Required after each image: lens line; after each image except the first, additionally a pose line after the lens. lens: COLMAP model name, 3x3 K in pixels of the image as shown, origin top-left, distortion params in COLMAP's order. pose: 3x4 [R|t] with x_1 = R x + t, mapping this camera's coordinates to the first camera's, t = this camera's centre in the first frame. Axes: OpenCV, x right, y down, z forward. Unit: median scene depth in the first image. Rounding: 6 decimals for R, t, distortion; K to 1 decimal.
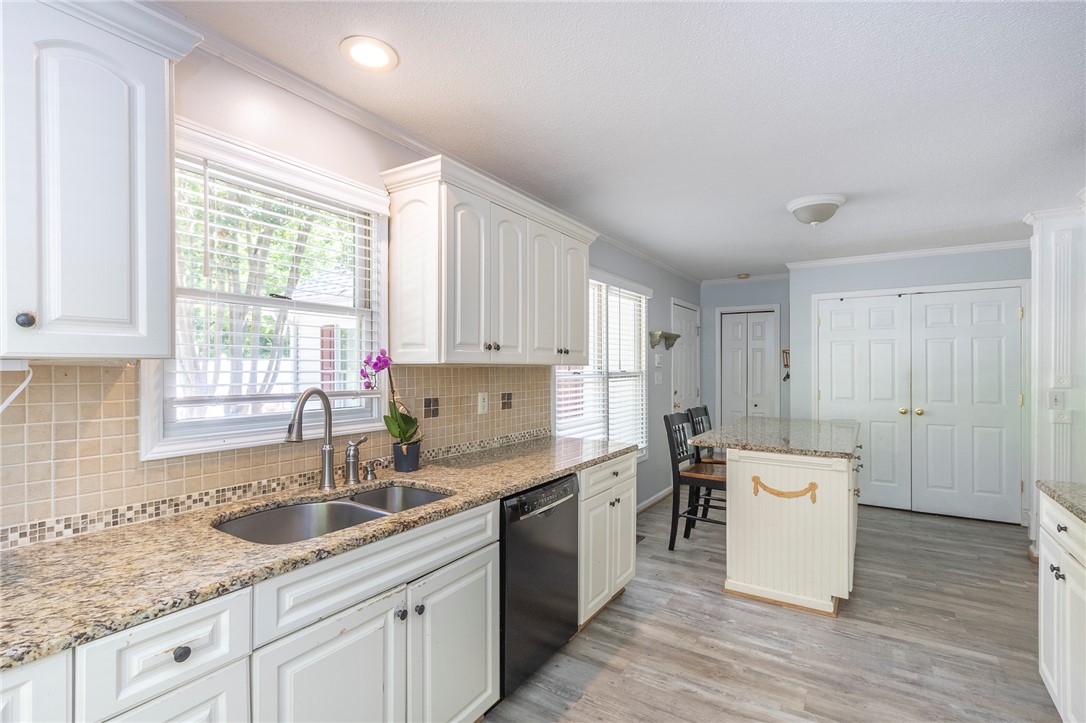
lens RADIAL K [[509.2, 0, 536.4], [0, 509.2, 366.1], [0, 0, 1]] dist [-0.000249, -0.000188]
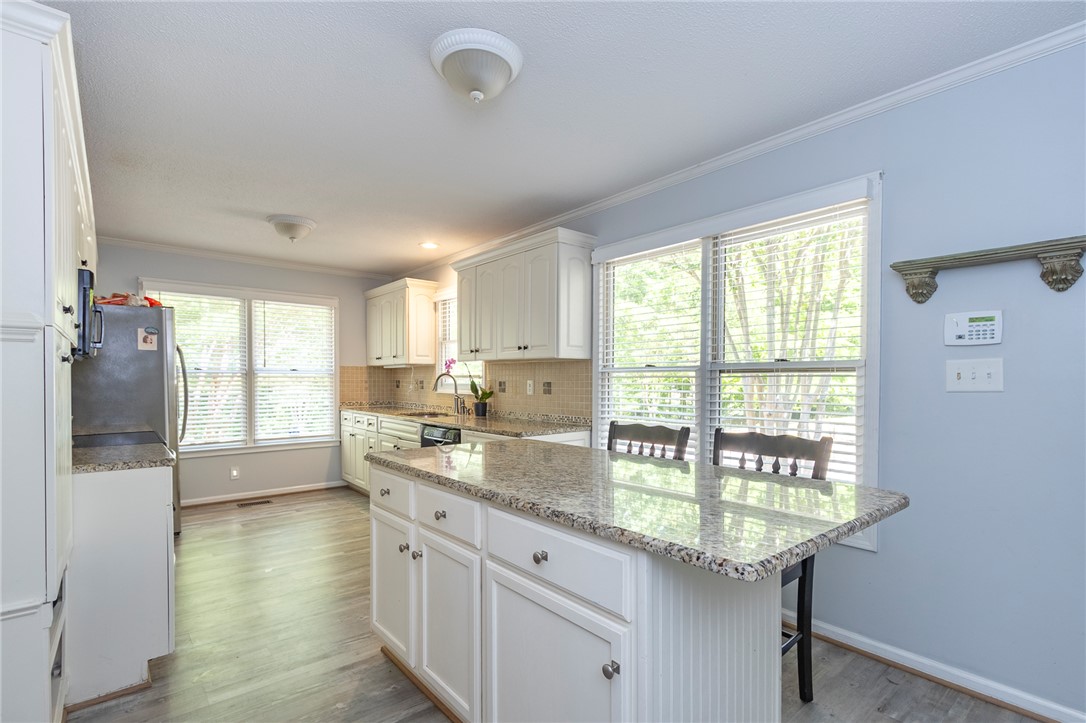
lens RADIAL K [[509.2, 0, 536.4], [0, 509.2, 366.1], [0, 0, 1]] dist [-0.000249, -0.000188]
pose [[-0.287360, -0.023226, -0.957541, 1.374235], [0.004268, 0.999665, -0.025529, 0.051517], [0.957813, -0.011423, -0.287165, 1.537032]]
